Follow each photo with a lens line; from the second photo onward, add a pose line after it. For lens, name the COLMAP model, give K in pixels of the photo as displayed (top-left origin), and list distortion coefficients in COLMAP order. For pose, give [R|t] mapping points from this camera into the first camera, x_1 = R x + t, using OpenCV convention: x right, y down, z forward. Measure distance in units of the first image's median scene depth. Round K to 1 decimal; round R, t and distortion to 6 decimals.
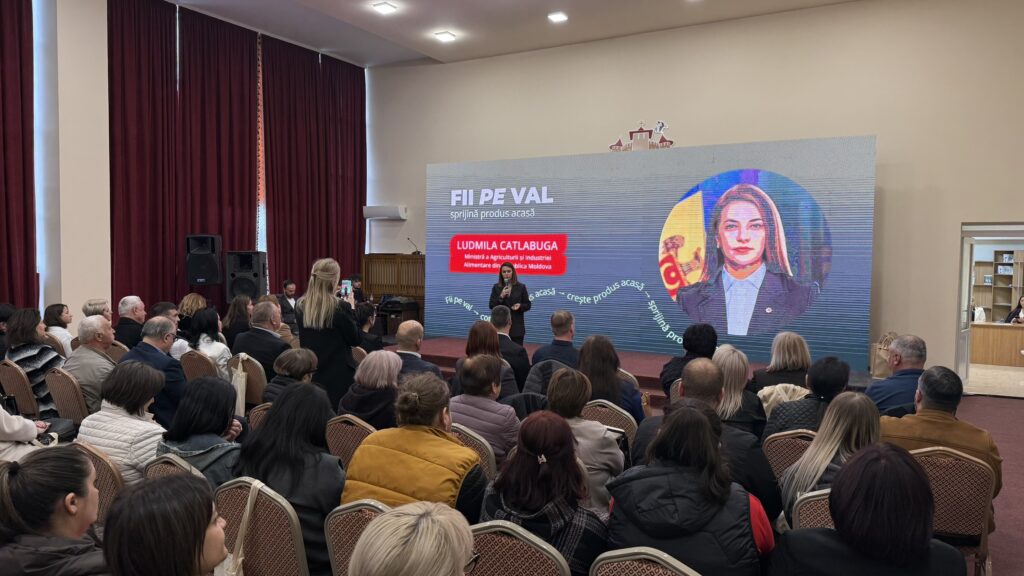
lens RADIAL K [[707.0, 0, 512.0], [0, 707.0, 288.0], [0, 0, 1]] dist [0.056531, -0.003227]
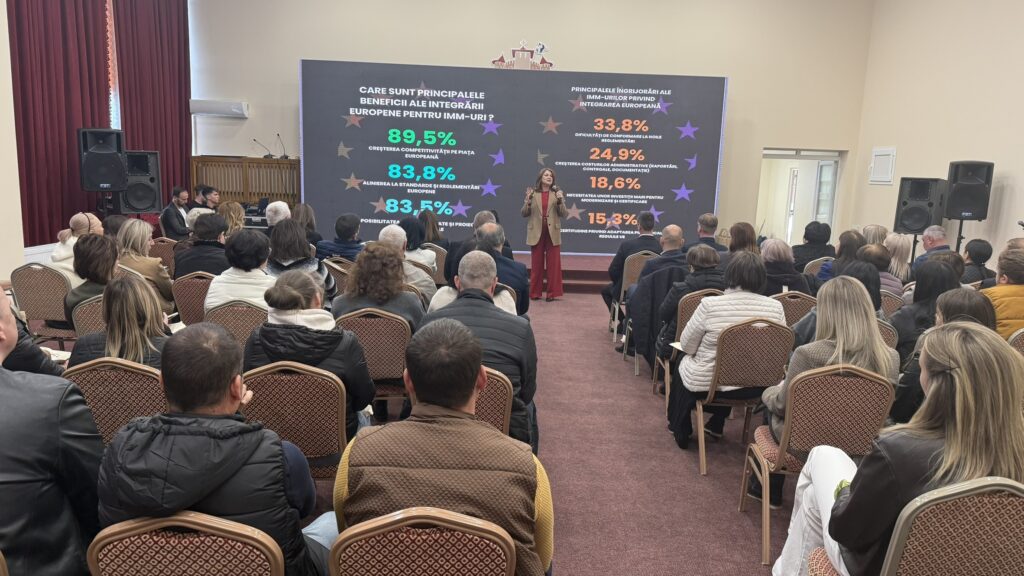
lens RADIAL K [[725.8, 0, 512.0], [0, 725.8, 288.0], [0, 0, 1]] dist [0.033437, -0.001970]
pose [[0.850386, -0.066183, 0.521981, -0.424245], [-0.000538, 0.991948, 0.126647, -0.001005], [-0.526160, -0.107980, 0.843502, 0.027770]]
